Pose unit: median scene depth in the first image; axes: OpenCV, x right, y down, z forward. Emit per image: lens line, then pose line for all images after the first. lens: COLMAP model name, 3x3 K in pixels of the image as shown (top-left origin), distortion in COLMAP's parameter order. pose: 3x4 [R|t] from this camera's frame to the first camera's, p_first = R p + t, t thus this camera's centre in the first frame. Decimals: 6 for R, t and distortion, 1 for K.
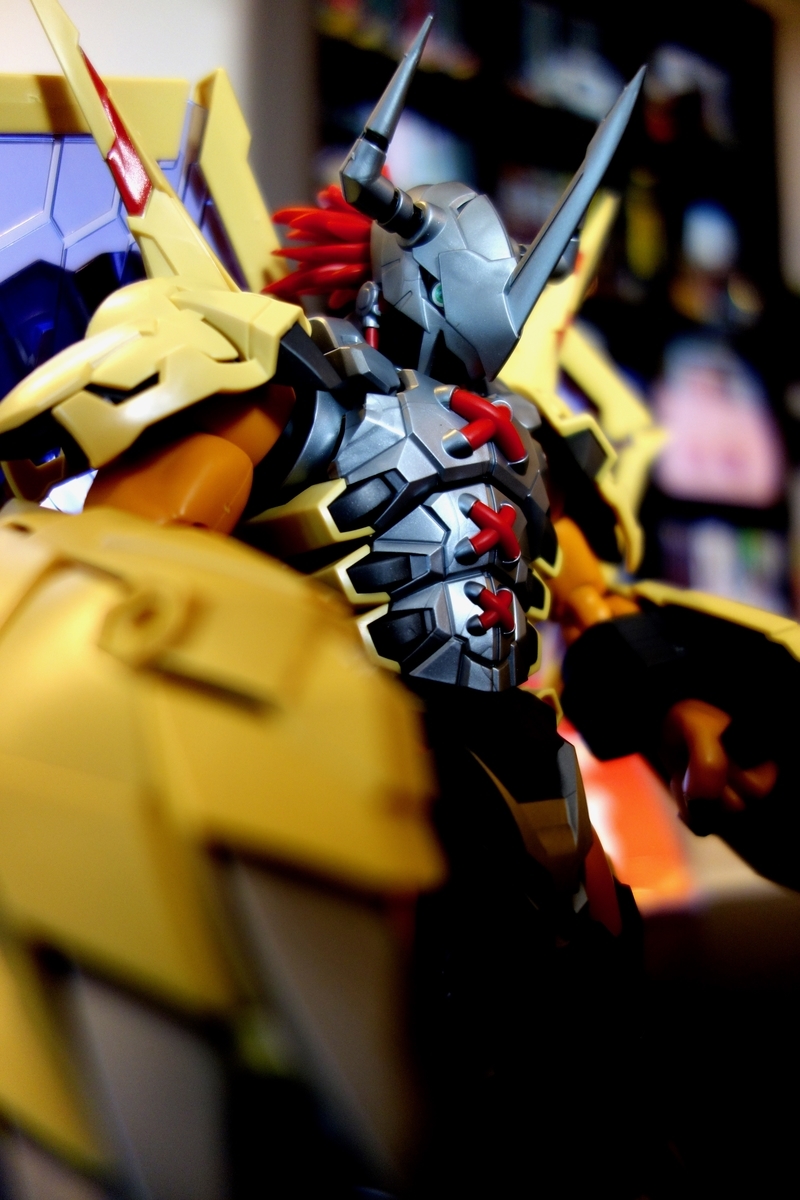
lens RADIAL K [[963.0, 0, 401.6], [0, 963.0, 602.7], [0, 0, 1]] dist [-0.002927, -0.018723]
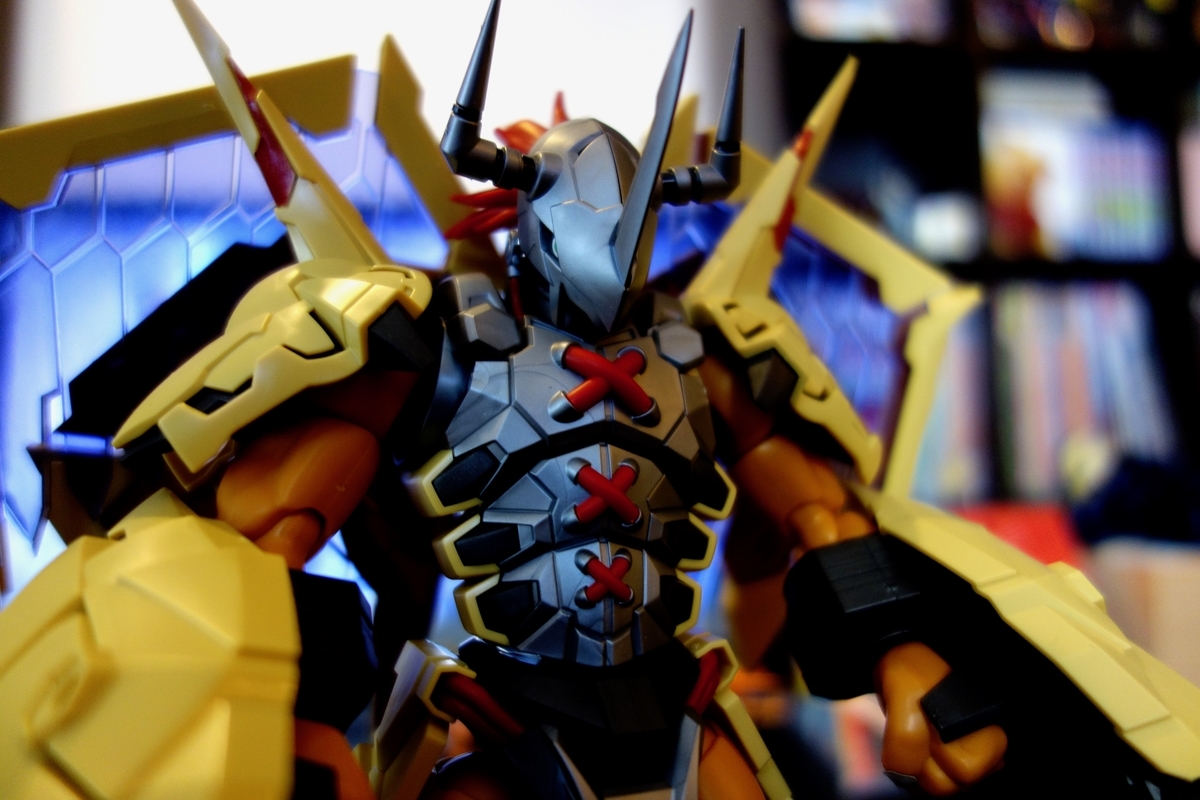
lens RADIAL K [[963.0, 0, 599.3], [0, 963.0, 397.7], [0, 0, 1]] dist [-0.002927, -0.018723]
pose [[0.942025, -0.042356, -0.332860, 0.421020], [0.045912, 0.998941, 0.002823, -0.178293], [0.332388, -0.017942, 0.942972, 0.098585]]
